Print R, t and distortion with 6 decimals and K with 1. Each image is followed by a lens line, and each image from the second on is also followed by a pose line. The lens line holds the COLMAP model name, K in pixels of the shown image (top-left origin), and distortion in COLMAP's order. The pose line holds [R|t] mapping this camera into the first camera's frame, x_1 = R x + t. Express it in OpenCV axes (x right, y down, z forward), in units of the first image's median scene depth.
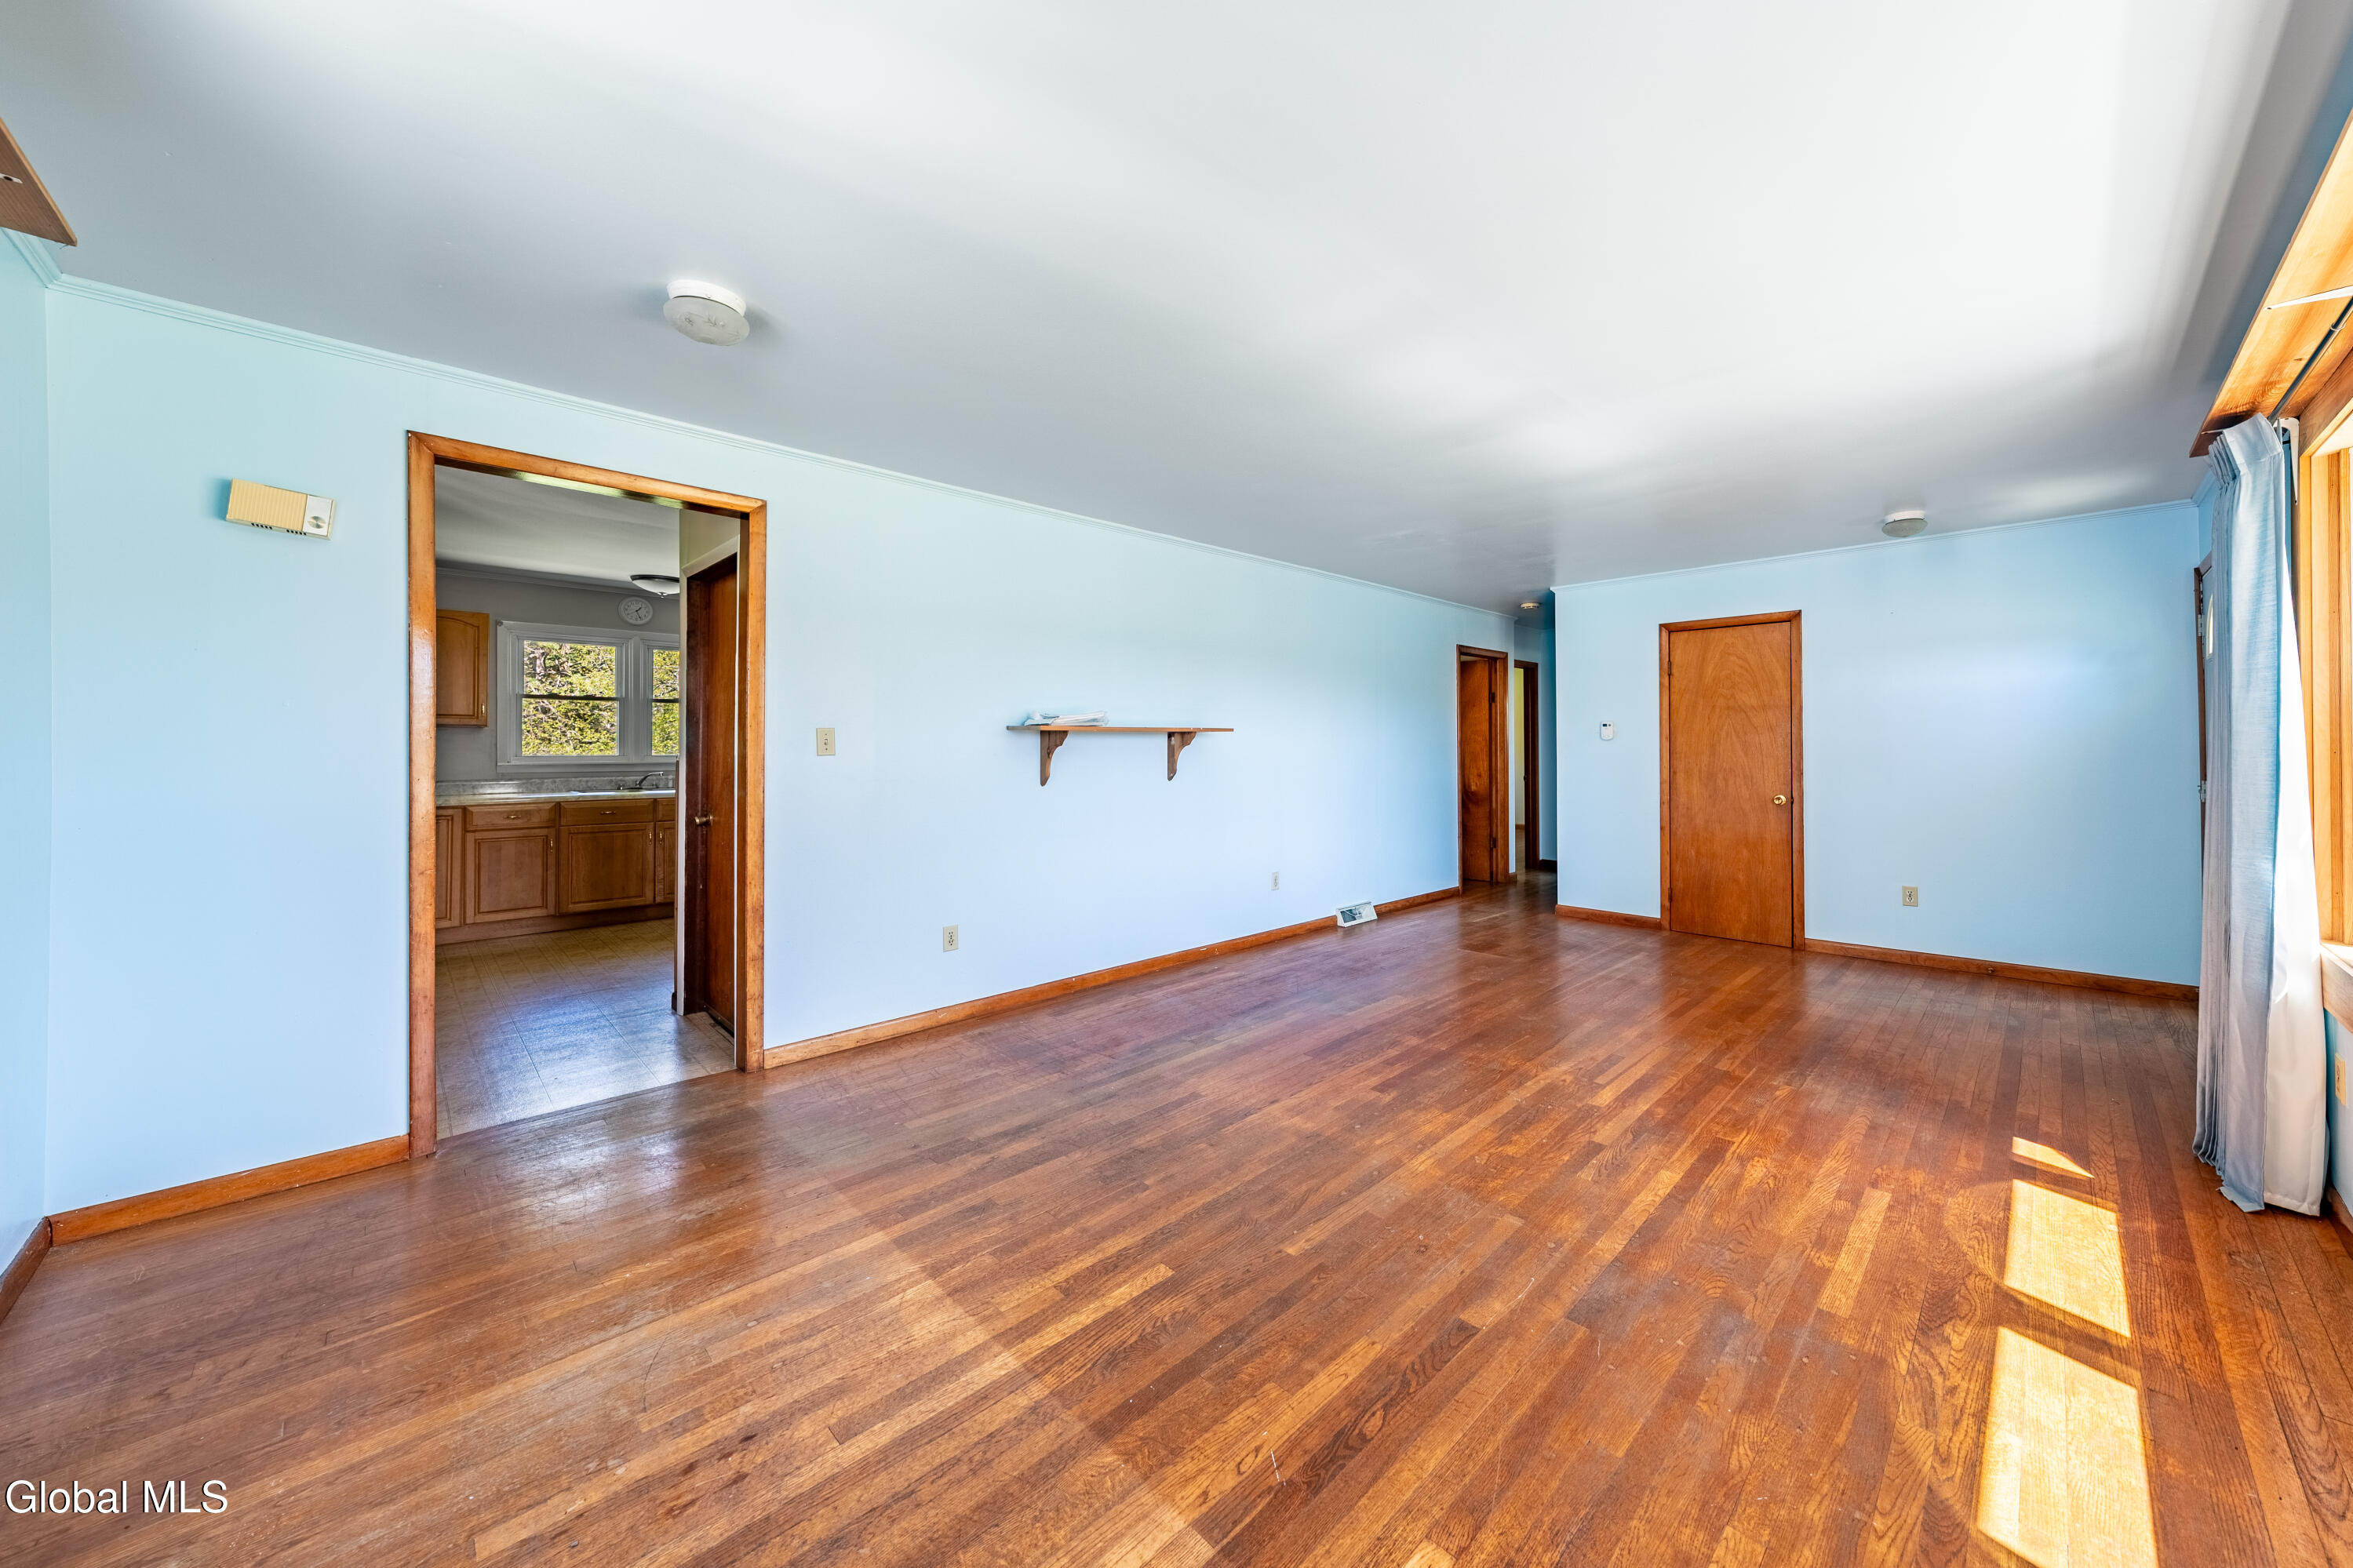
lens RADIAL K [[816.3, 0, 1244.8], [0, 816.3, 740.9], [0, 0, 1]] dist [-0.000544, -0.000053]
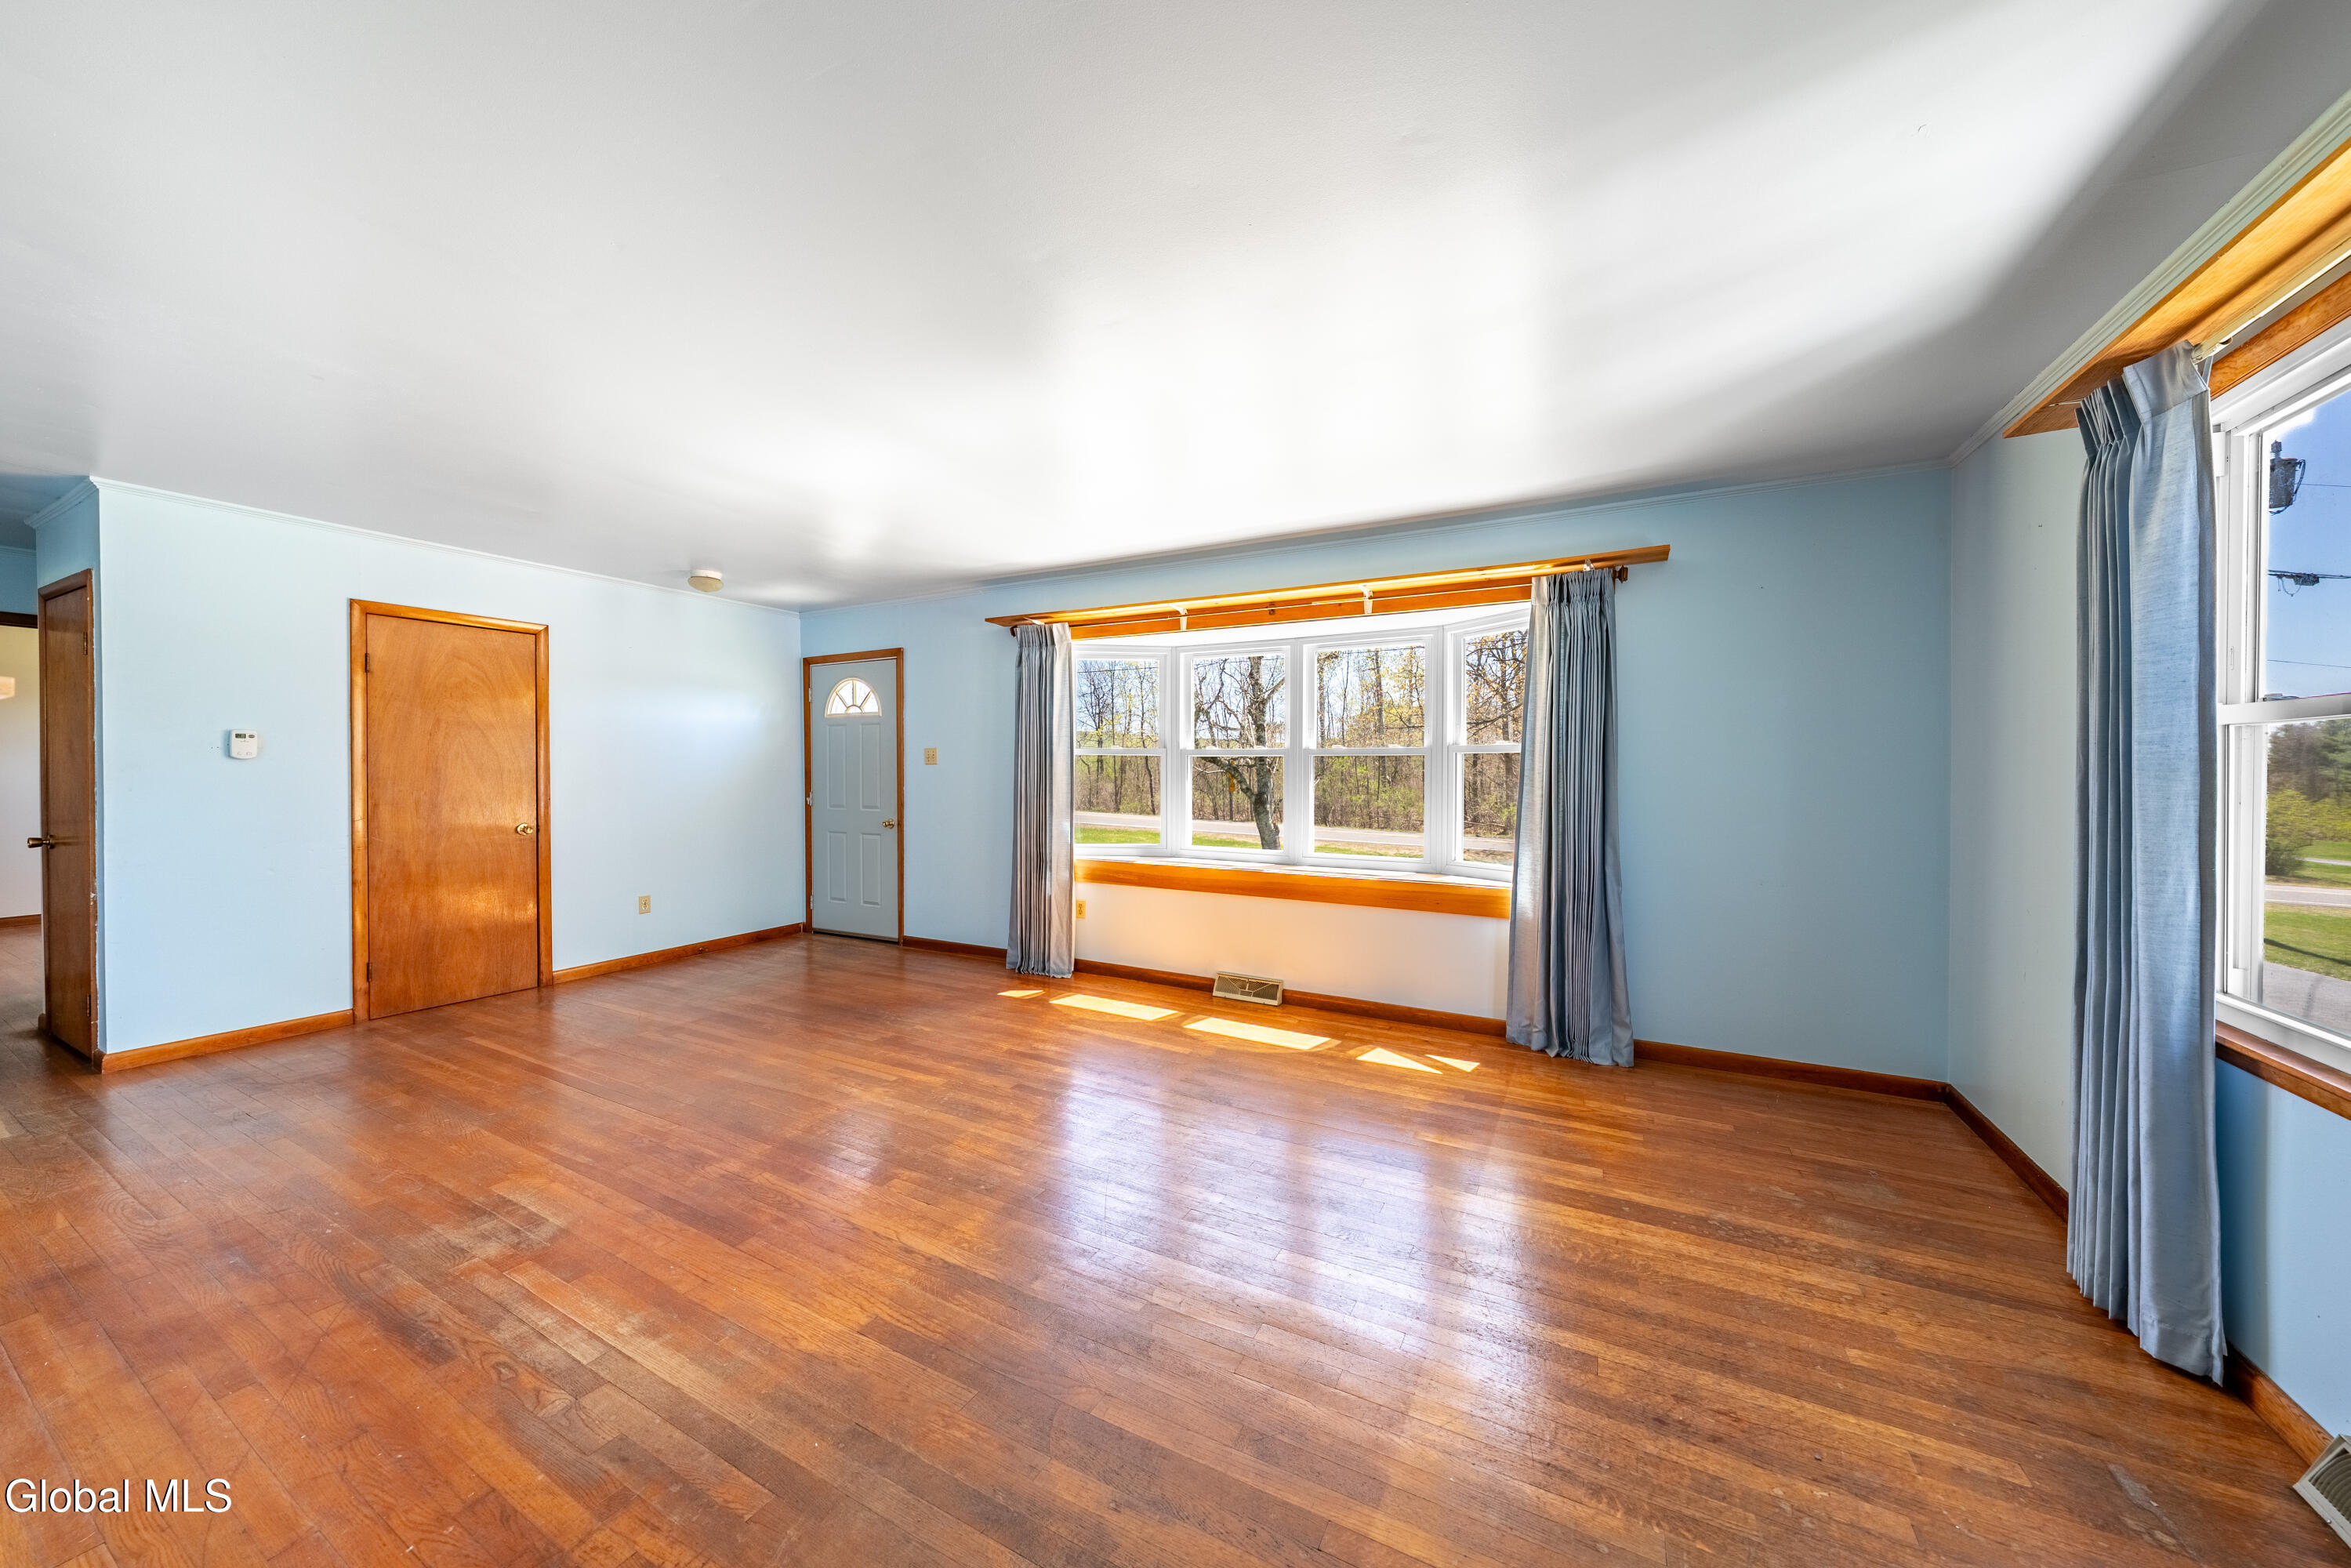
lens RADIAL K [[824.5, 0, 1177.4], [0, 824.5, 771.6], [0, 0, 1]] dist [-0.002559, -0.000192]
pose [[-0.275336, -0.000775, 0.961348, -0.705727], [-0.006667, 0.999977, -0.001103, 0.007514], [-0.961325, -0.006713, -0.275335, 0.918688]]
